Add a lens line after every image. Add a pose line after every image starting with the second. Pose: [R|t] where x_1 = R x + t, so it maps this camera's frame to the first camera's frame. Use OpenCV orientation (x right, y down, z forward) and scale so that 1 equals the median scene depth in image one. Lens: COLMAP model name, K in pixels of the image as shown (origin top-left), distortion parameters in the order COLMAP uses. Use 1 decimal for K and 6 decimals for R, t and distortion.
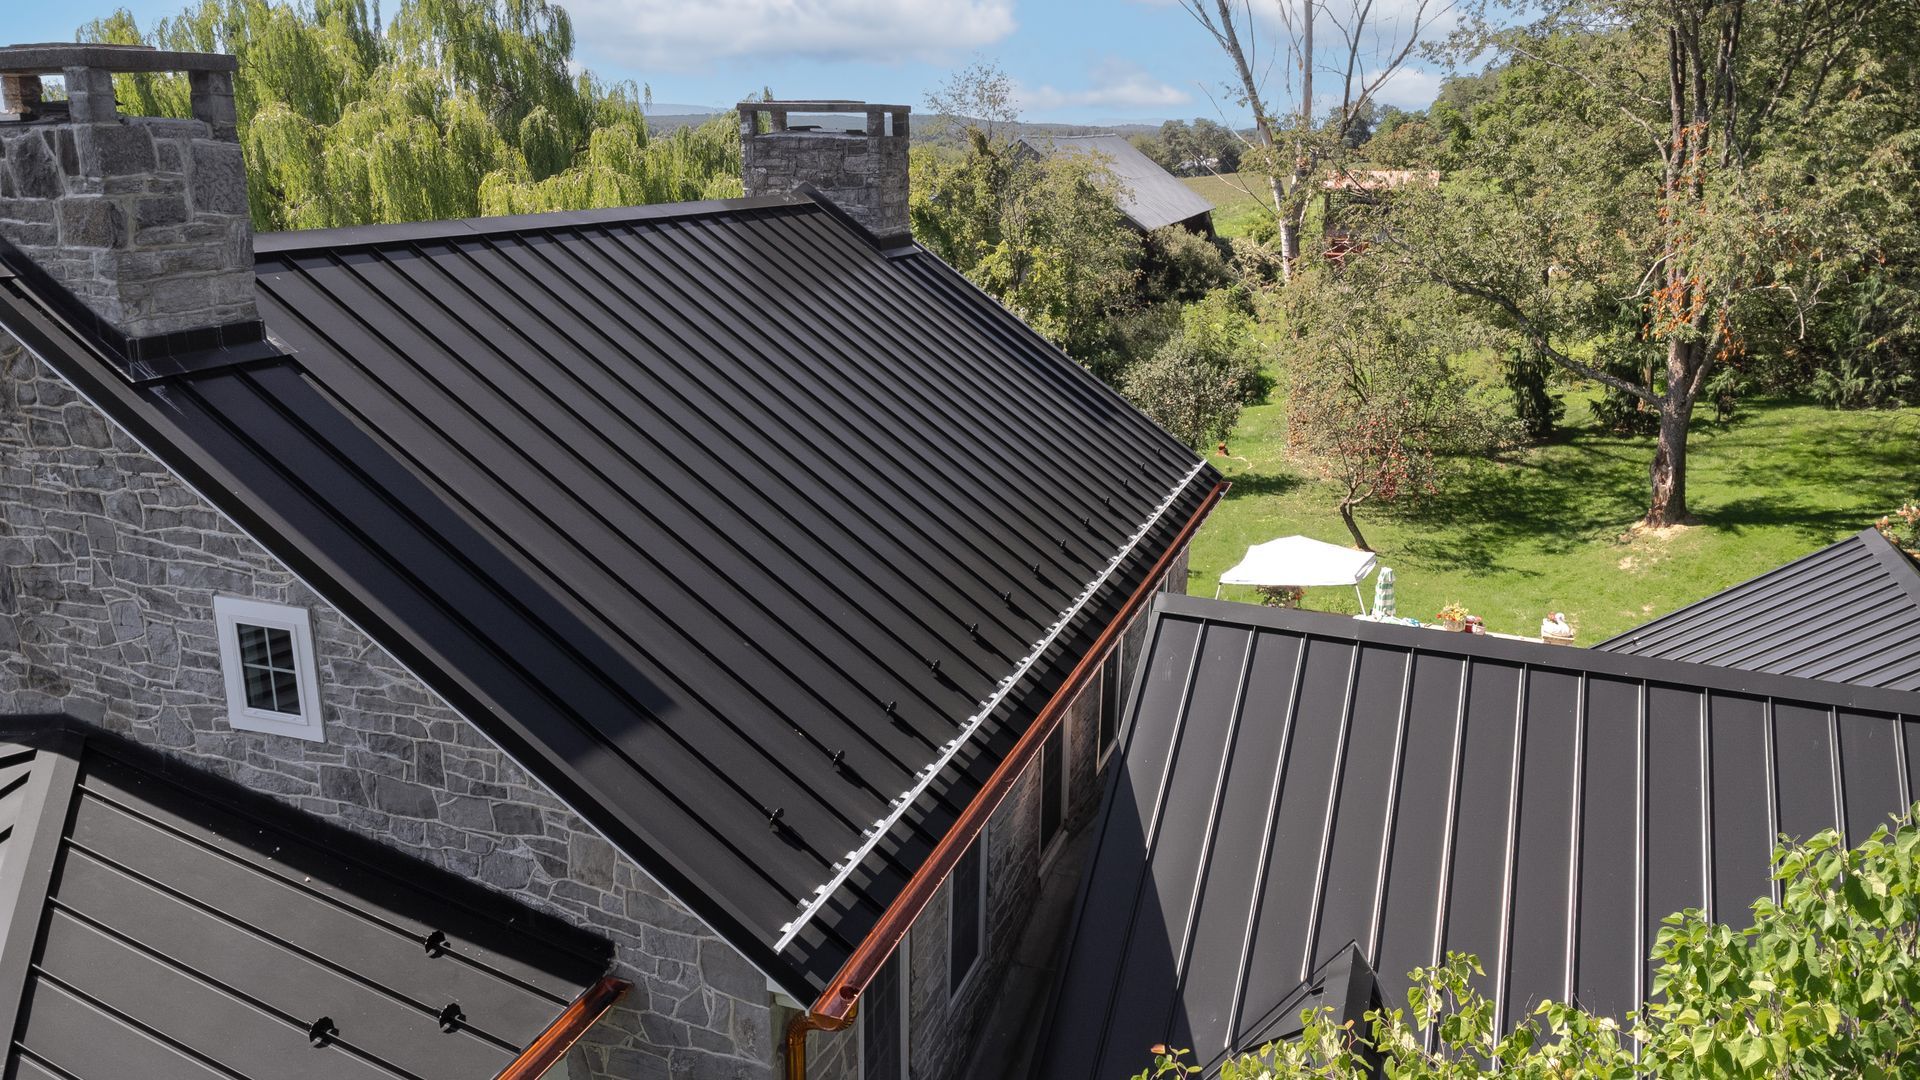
lens RADIAL K [[1382.4, 0, 968.0], [0, 1382.4, 533.6], [0, 0, 1]] dist [0.065740, -0.094066]
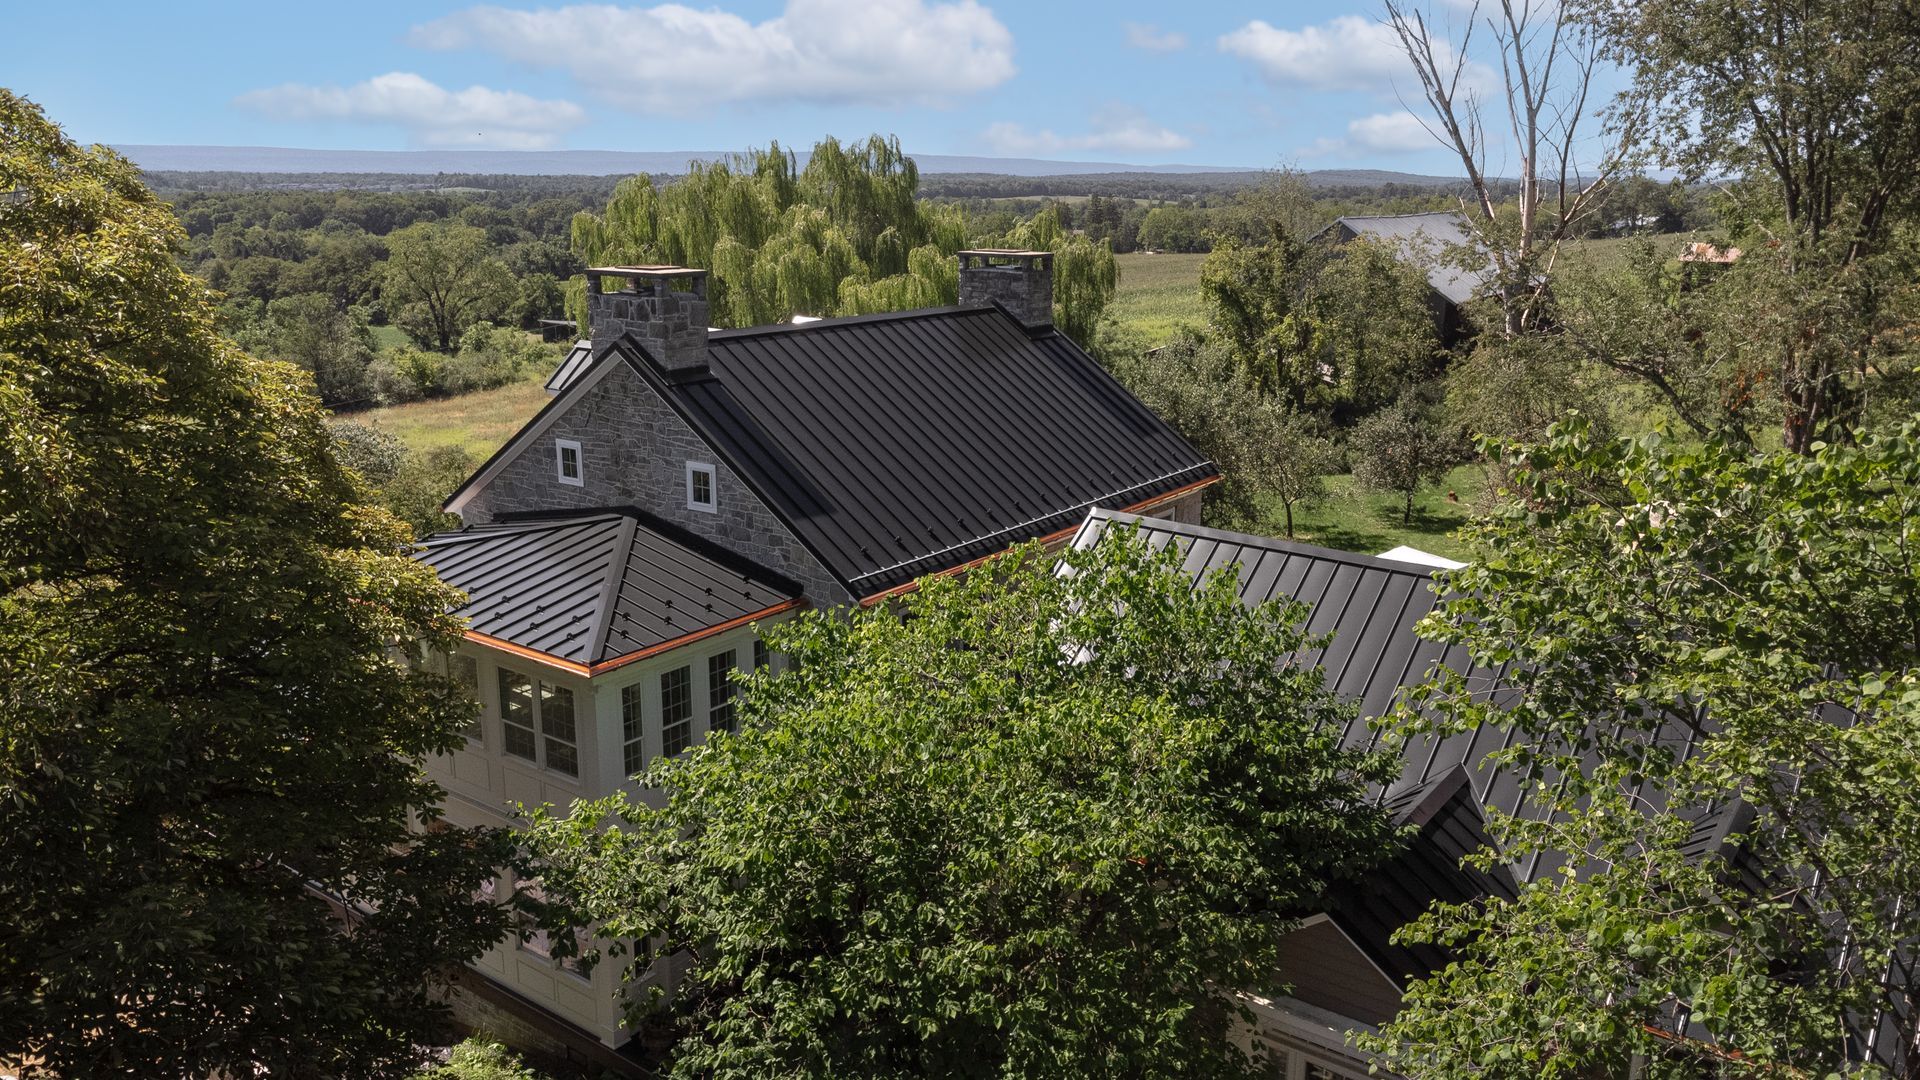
lens RADIAL K [[1387.3, 0, 960.0], [0, 1387.3, 540.0], [0, 0, 1]] dist [0.003997, 0.001323]
pose [[0.958633, 0.062444, -0.277712, 0.782582], [-0.072382, 0.997047, -0.025669, 0.235051], [0.275289, 0.044708, 0.960321, -1.538029]]
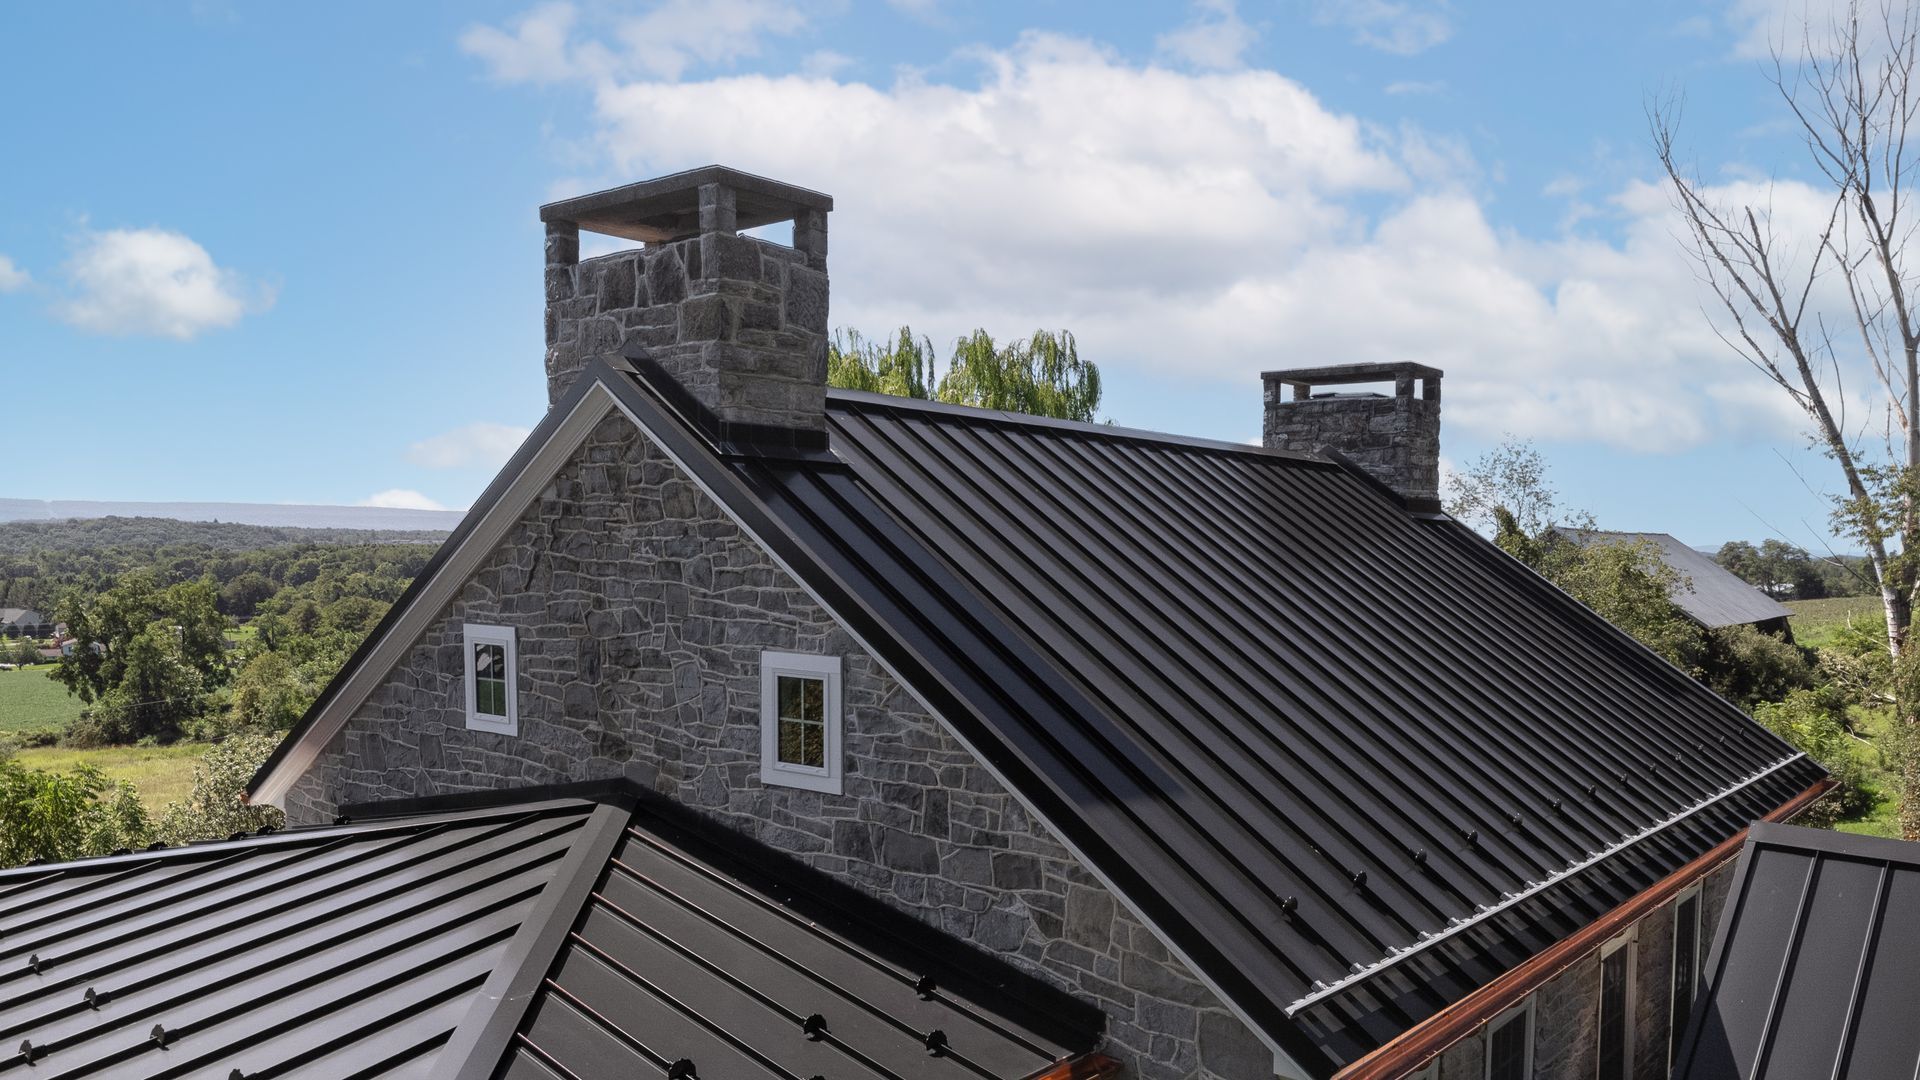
lens RADIAL K [[1432.3, 0, 966.0], [0, 1432.3, 632.4], [0, 0, 1]] dist [0.011028, 0.002918]
pose [[0.939165, 0.017578, -0.343017, -0.019833], [-0.088360, 0.977441, -0.191836, 0.222923], [0.331907, 0.210474, 0.919531, 0.045378]]
